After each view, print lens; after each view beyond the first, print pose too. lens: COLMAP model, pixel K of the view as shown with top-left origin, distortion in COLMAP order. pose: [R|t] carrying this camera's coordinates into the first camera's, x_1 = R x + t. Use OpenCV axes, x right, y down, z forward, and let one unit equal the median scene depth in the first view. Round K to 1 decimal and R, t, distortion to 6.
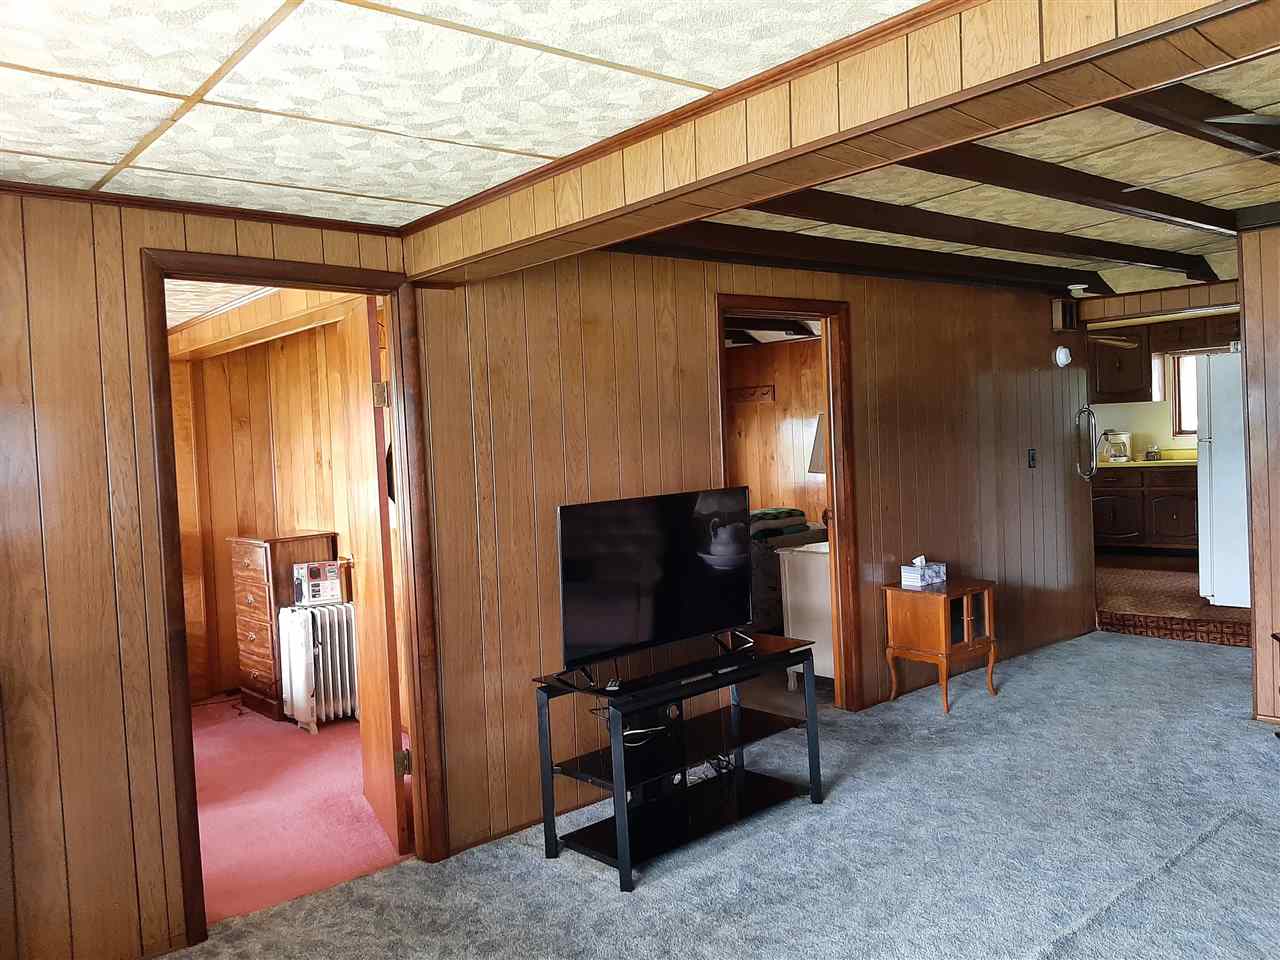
lens RADIAL K [[998.1, 0, 642.0], [0, 998.1, 477.2], [0, 0, 1]] dist [0.061799, -0.108455]
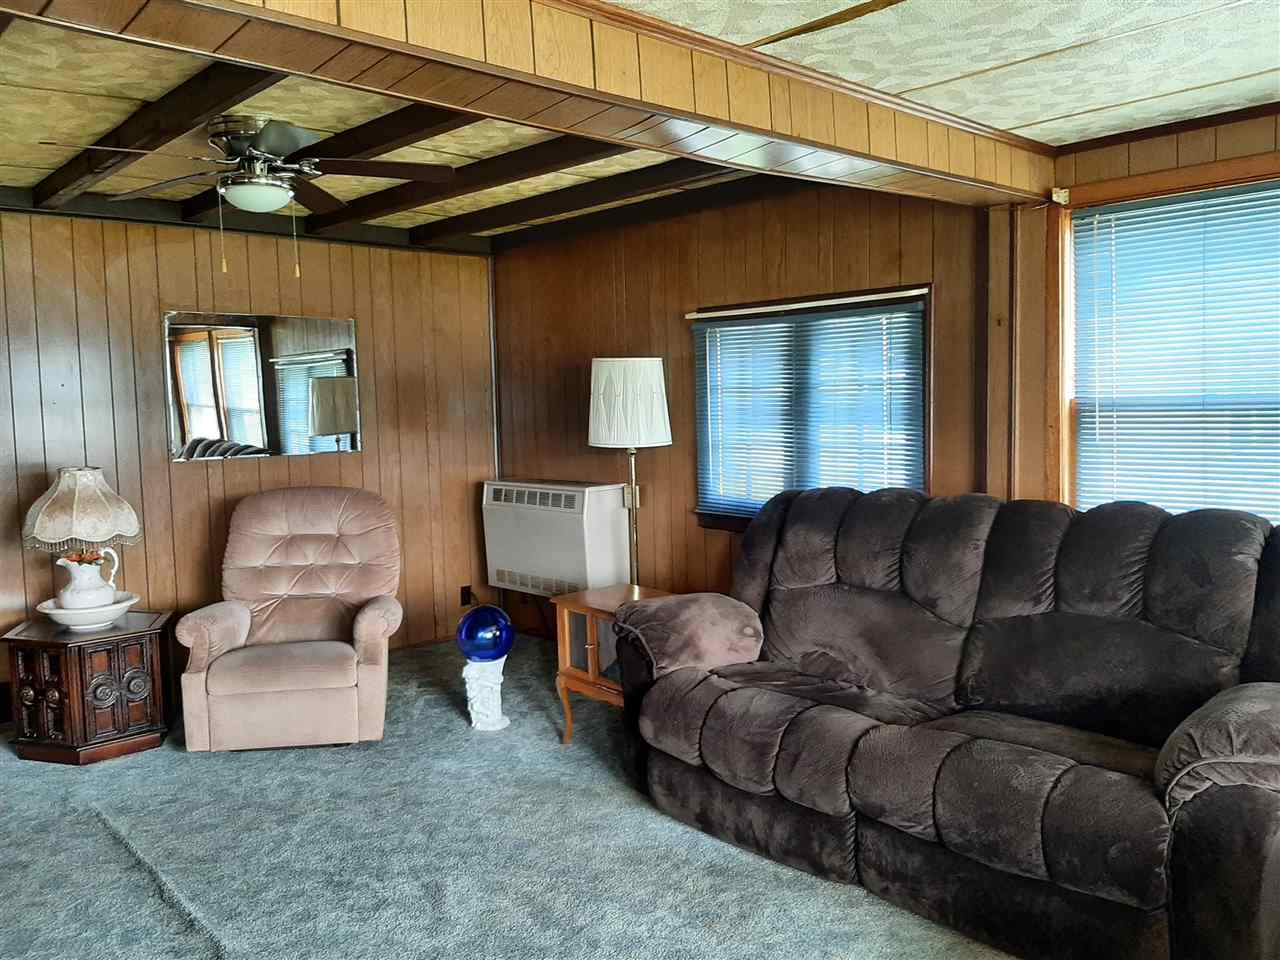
lens RADIAL K [[998.1, 0, 642.0], [0, 998.1, 477.2], [0, 0, 1]] dist [0.061799, -0.108455]
pose [[-0.079825, -0.042257, 0.995913, -0.572833], [0.067998, 0.996543, 0.047734, 0.001823], [-0.994487, 0.071530, -0.076676, 0.726886]]
